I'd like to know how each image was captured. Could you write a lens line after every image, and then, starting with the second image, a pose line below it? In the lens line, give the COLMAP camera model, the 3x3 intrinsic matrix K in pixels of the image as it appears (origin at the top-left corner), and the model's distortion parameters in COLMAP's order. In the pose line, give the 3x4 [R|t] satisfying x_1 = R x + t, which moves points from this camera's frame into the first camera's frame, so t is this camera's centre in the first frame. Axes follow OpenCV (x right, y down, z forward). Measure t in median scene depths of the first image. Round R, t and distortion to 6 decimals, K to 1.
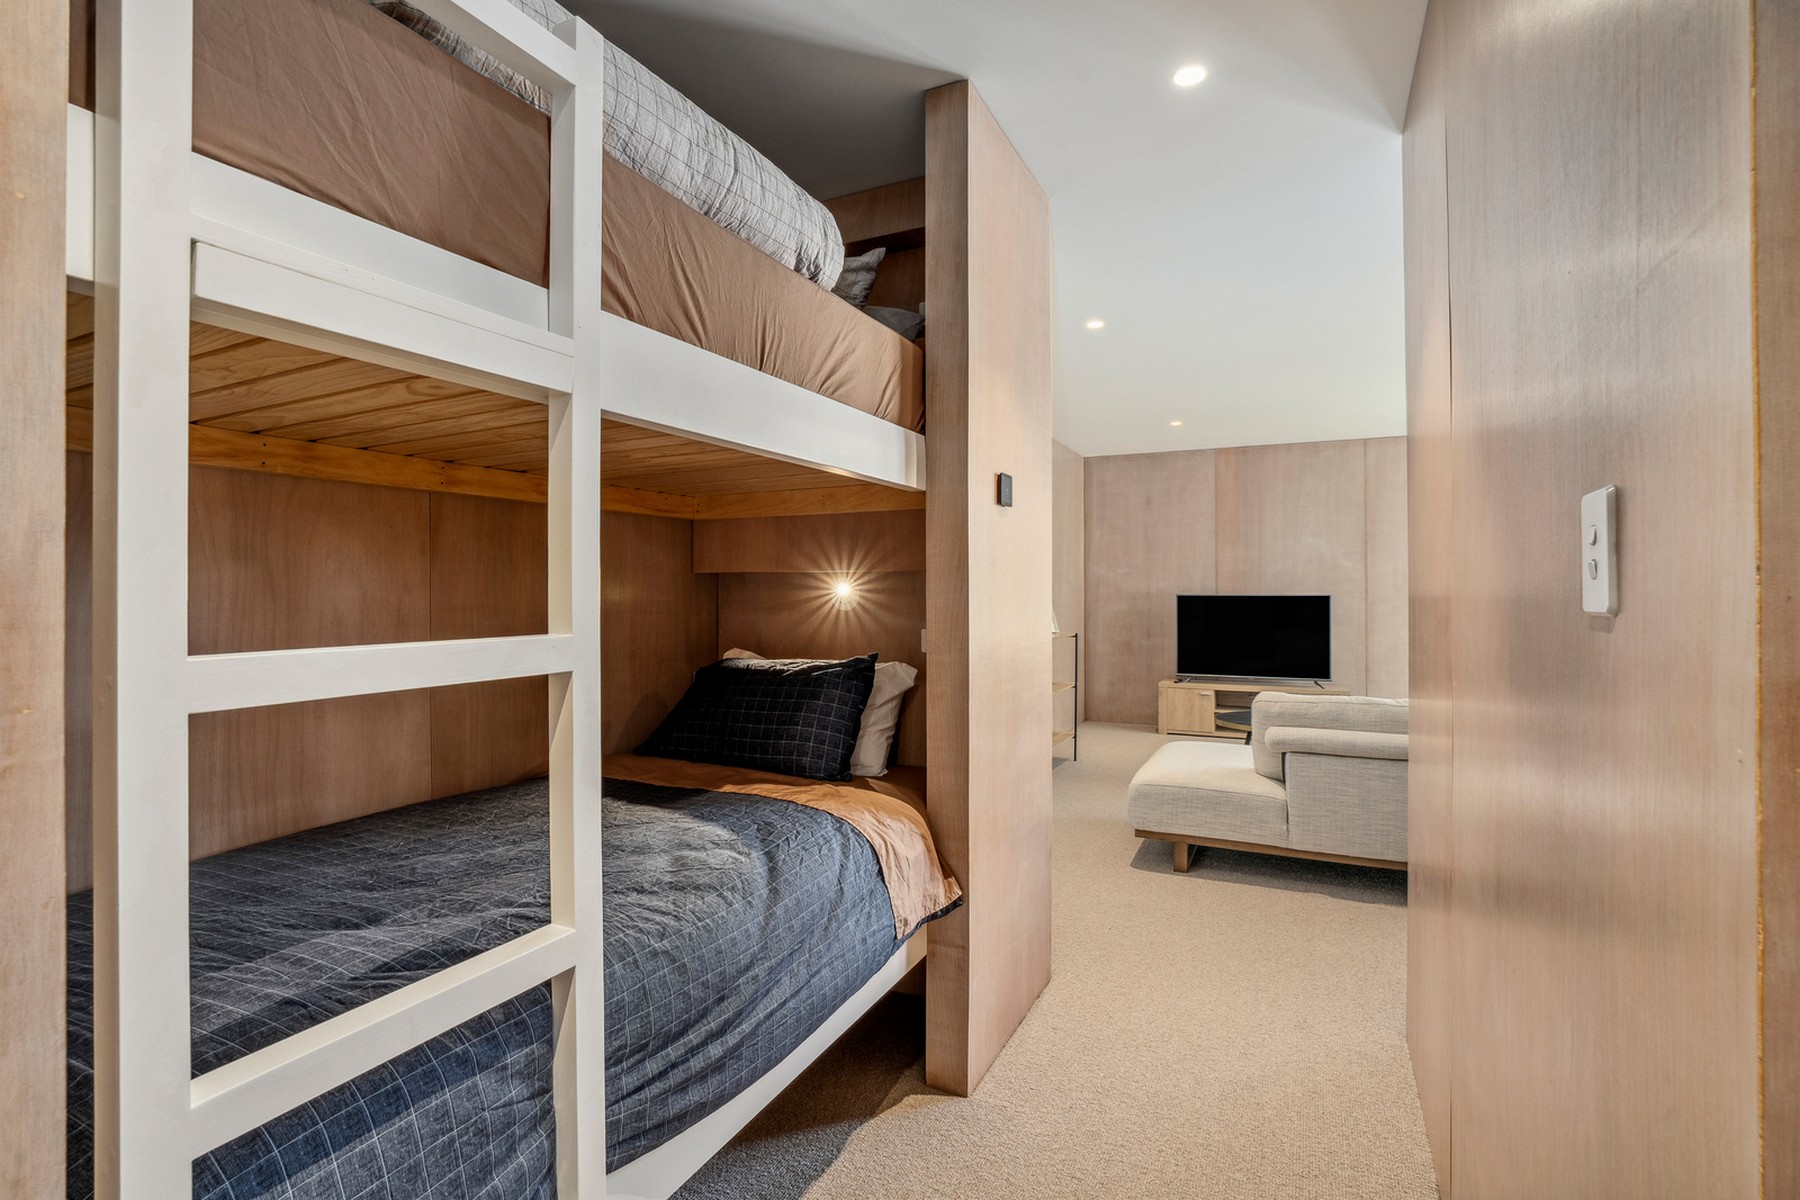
lens RADIAL K [[822.0, 0, 900.0], [0, 822.0, 600.0], [0, 0, 1]] dist [-0.052493, 0.025806]
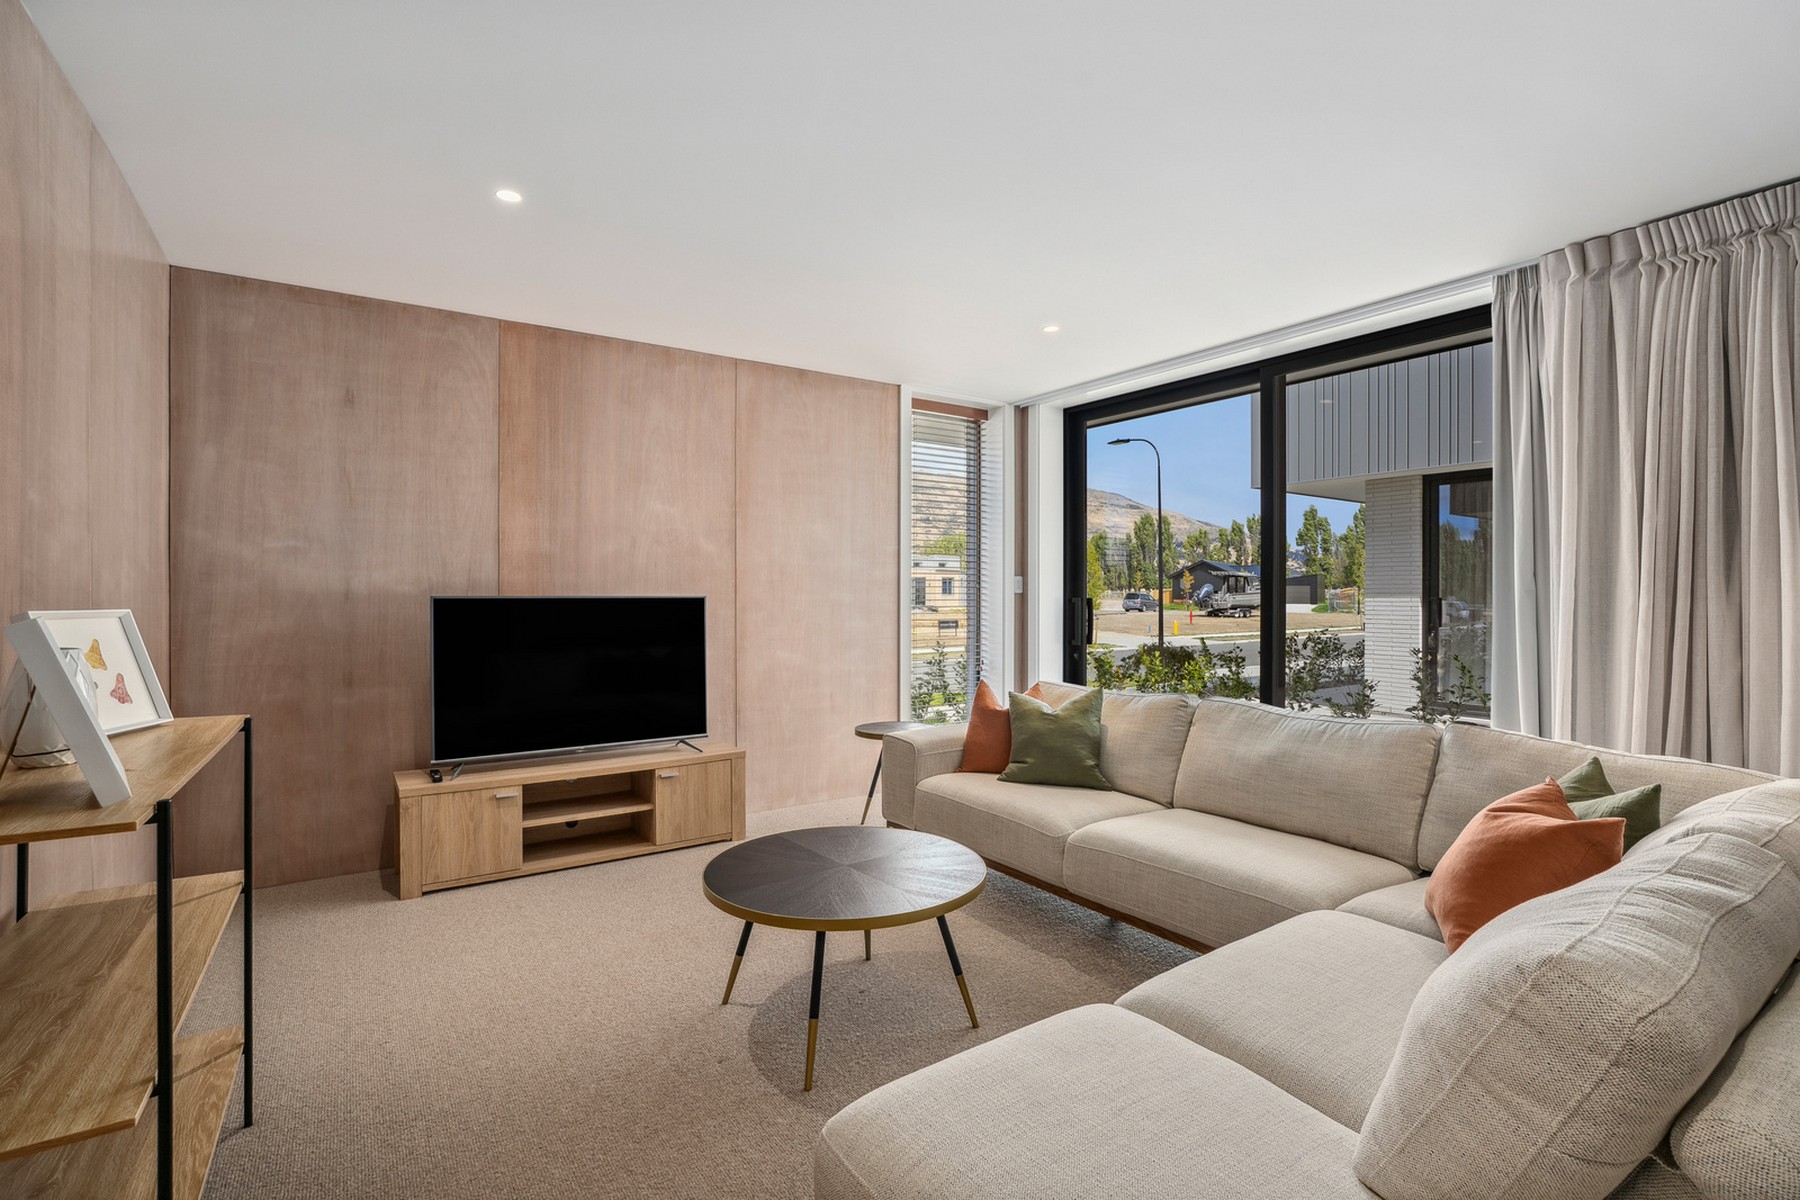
lens RADIAL K [[822.0, 0, 900.0], [0, 822.0, 600.0], [0, 0, 1]] dist [-0.052493, 0.025806]
pose [[0.492692, -0.003307, 0.870197, 0.059452], [0.007322, 0.999973, -0.000346, -0.001940], [-0.870173, 0.006542, 0.492703, 0.525093]]
